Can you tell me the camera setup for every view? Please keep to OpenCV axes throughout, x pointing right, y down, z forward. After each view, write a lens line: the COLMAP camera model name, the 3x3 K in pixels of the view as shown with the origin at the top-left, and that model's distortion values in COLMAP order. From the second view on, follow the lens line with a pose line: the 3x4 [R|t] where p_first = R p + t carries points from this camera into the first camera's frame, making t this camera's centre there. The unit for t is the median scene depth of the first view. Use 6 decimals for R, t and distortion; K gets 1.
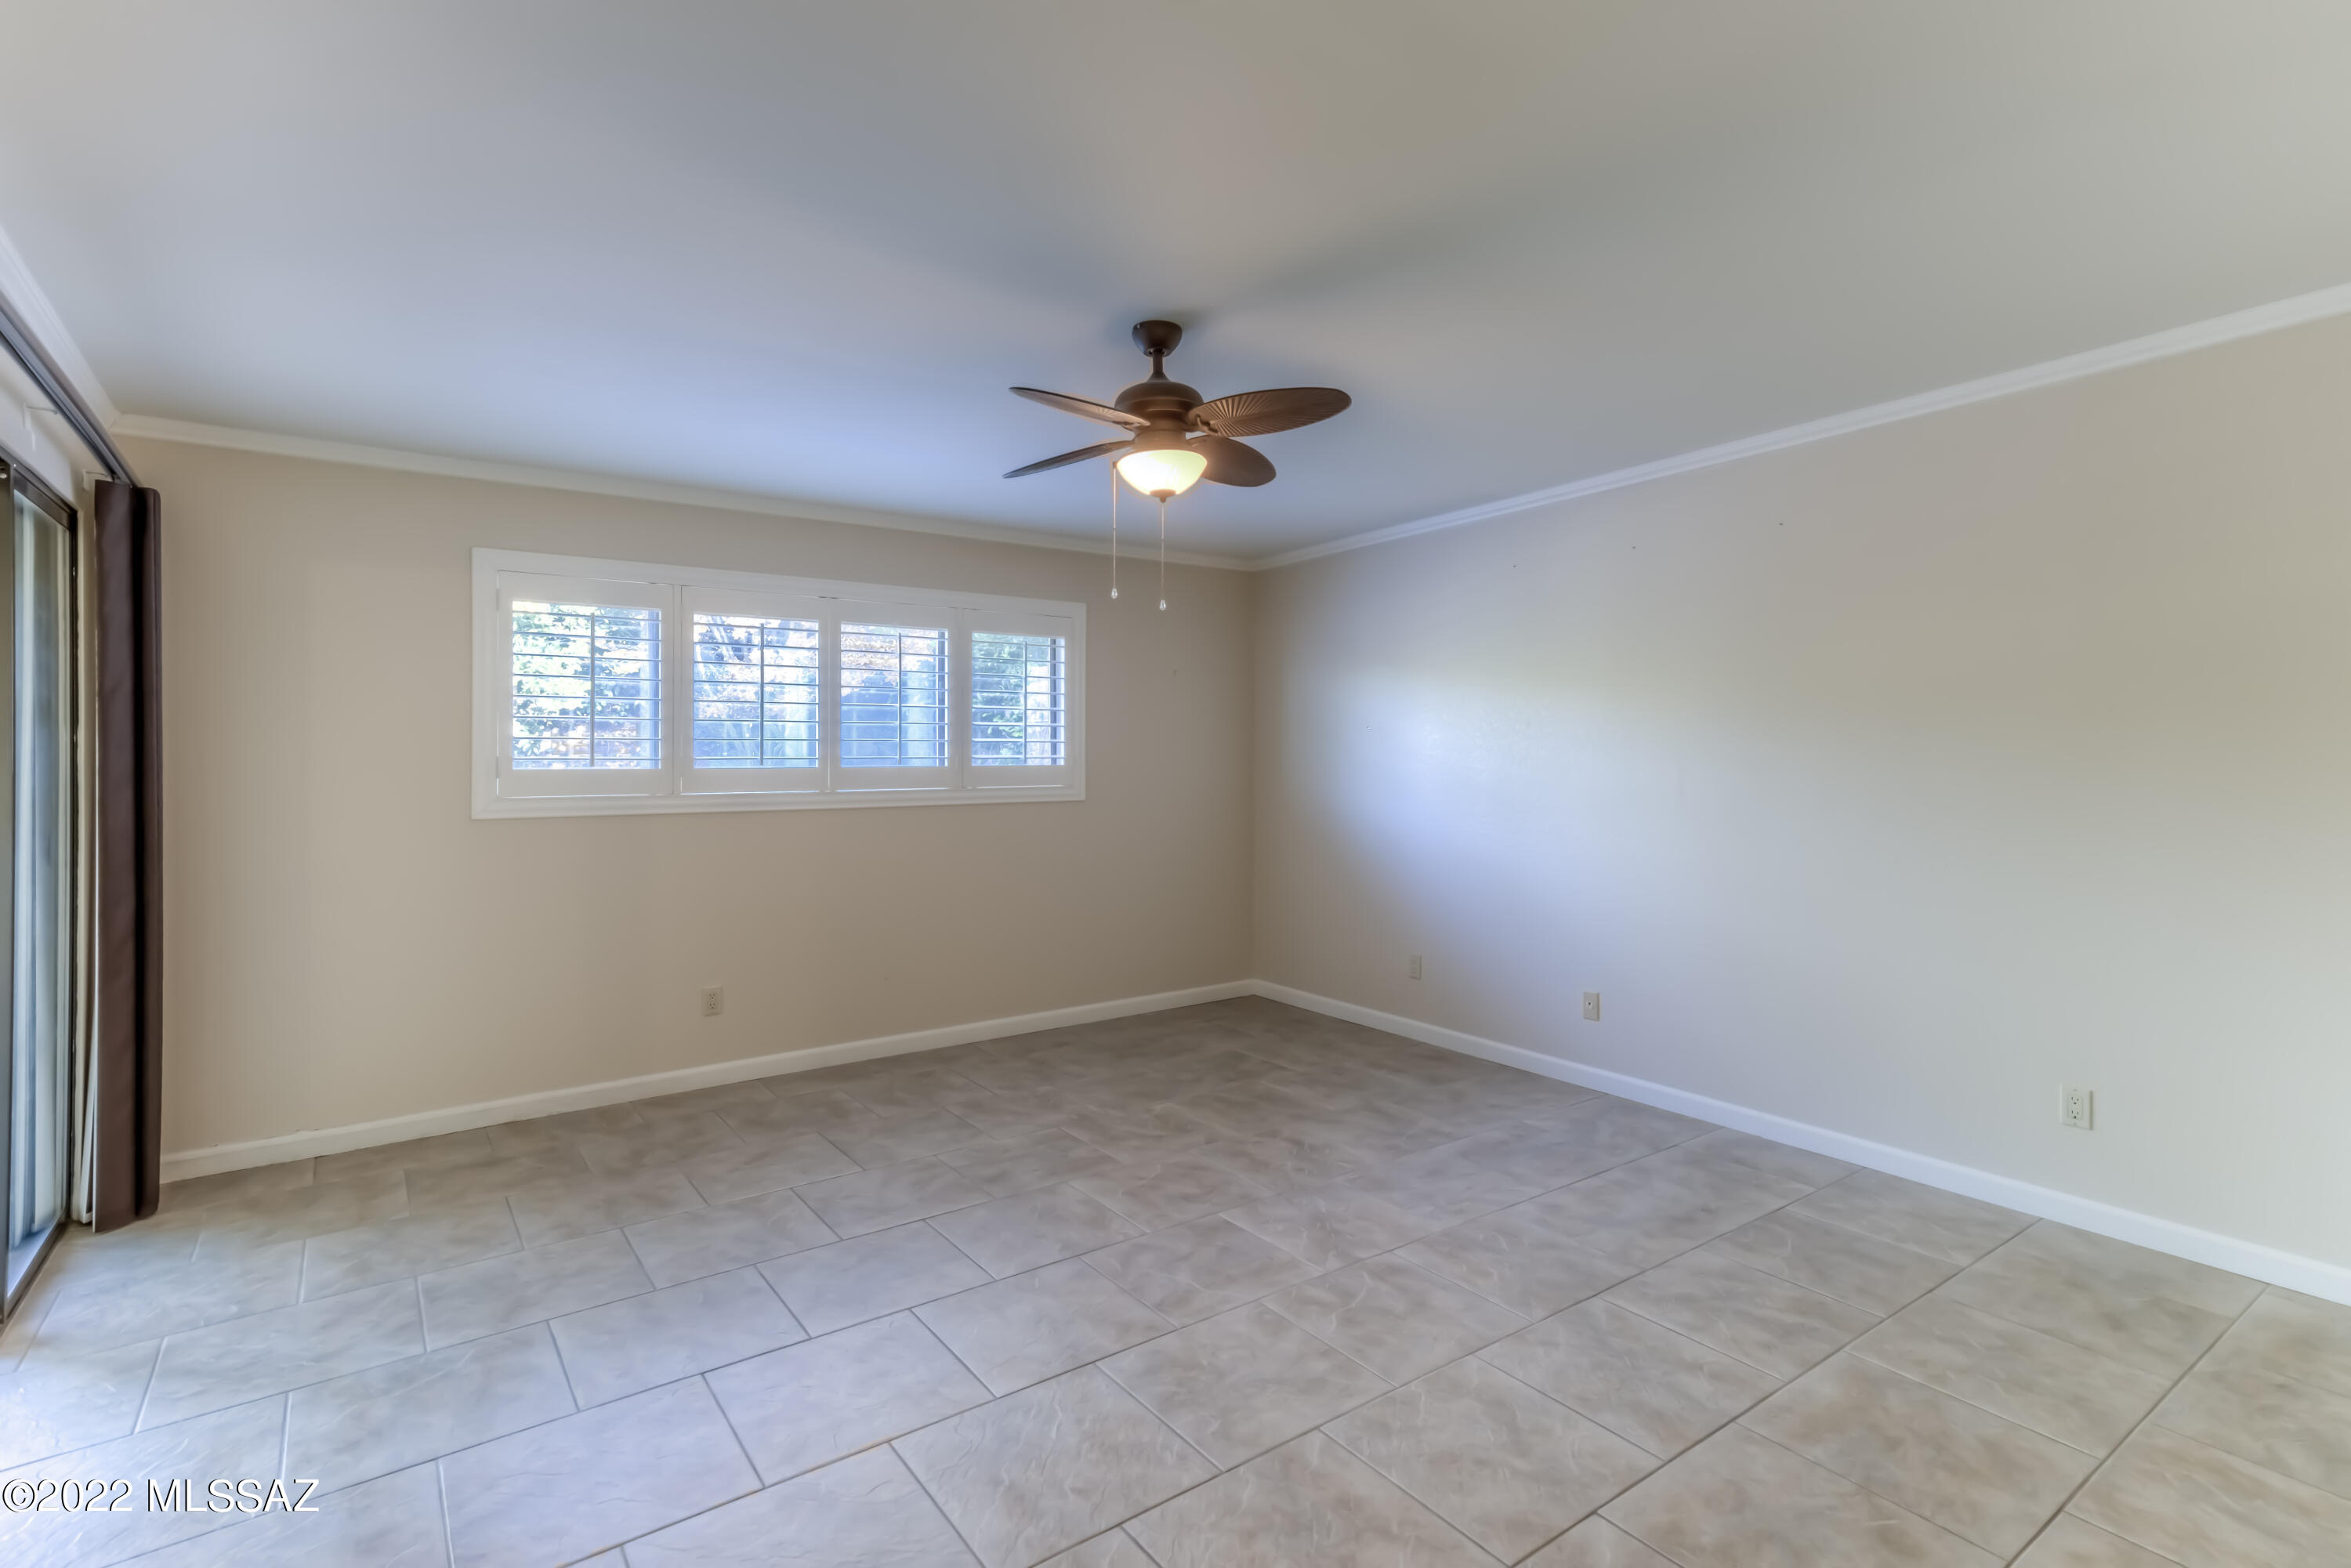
lens RADIAL K [[1106.4, 0, 1193.5], [0, 1106.4, 763.2], [0, 0, 1]] dist [0.020771, 0.000194]
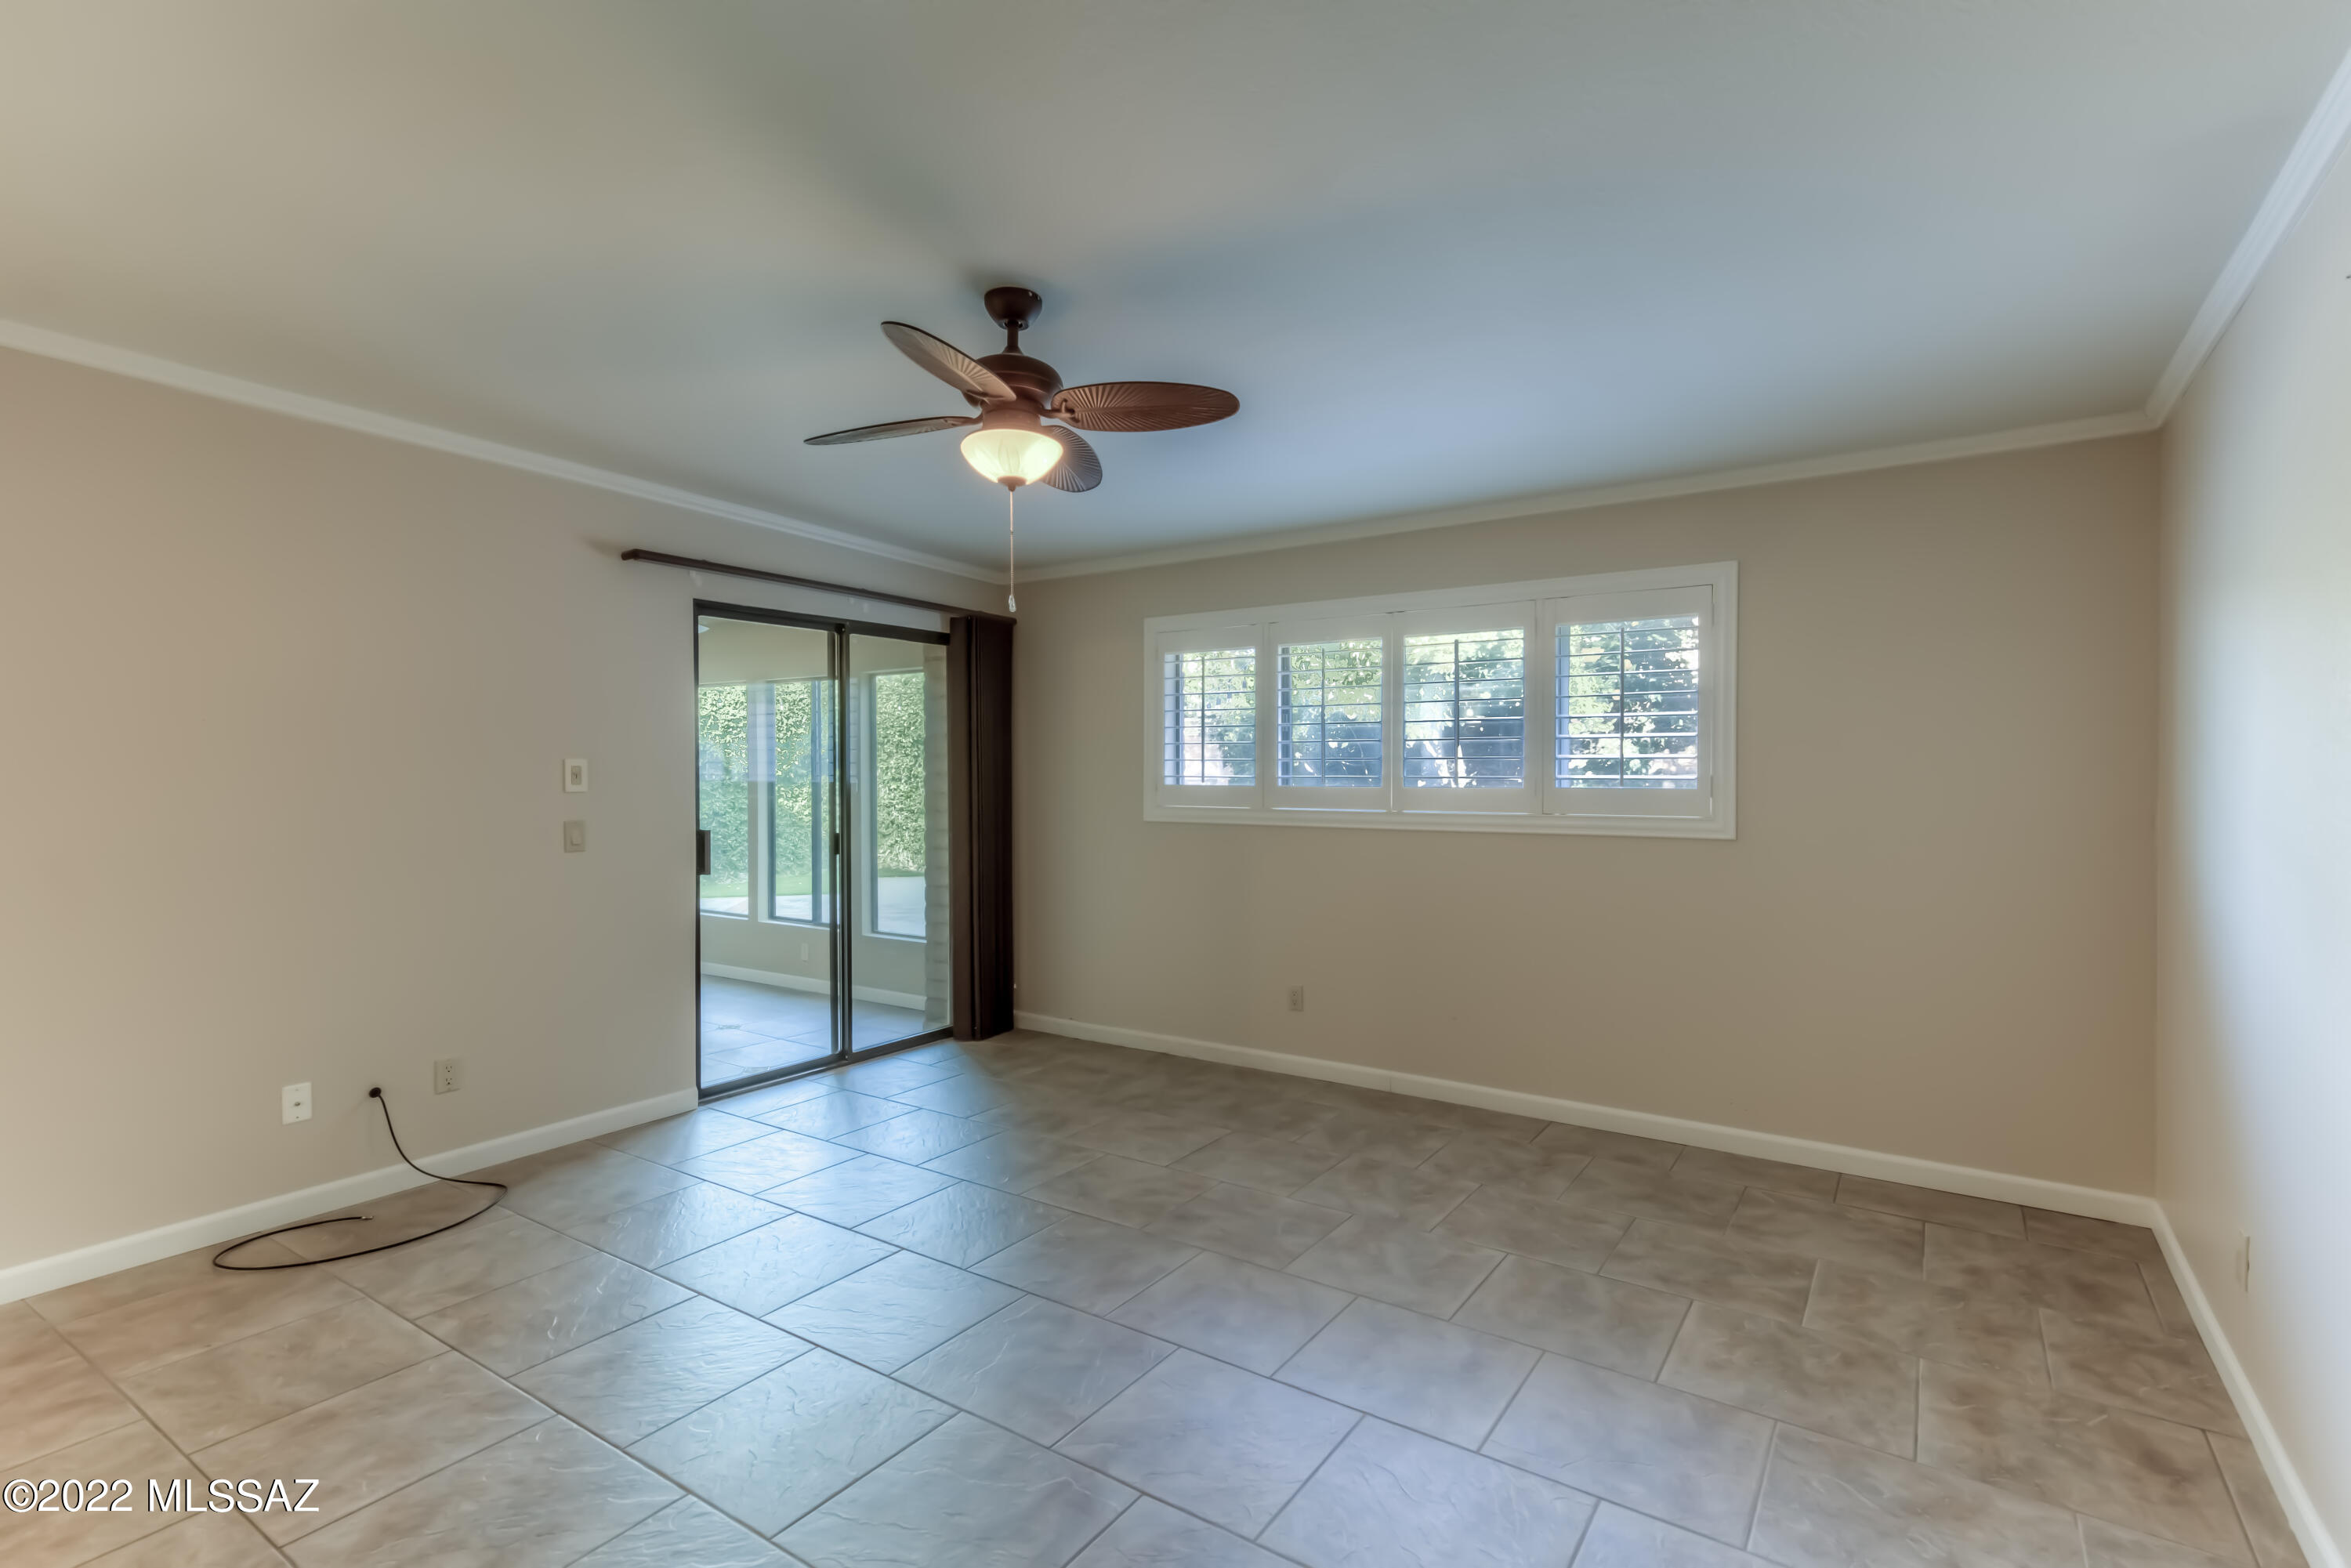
lens RADIAL K [[1106.4, 0, 1195.4], [0, 1106.4, 784.3], [0, 0, 1]] dist [0.020771, 0.000194]
pose [[0.340160, 0.011148, -0.940301, 0.579496], [-0.010309, 0.999914, 0.008125, -0.005145], [0.940311, 0.006930, 0.340246, 0.550240]]
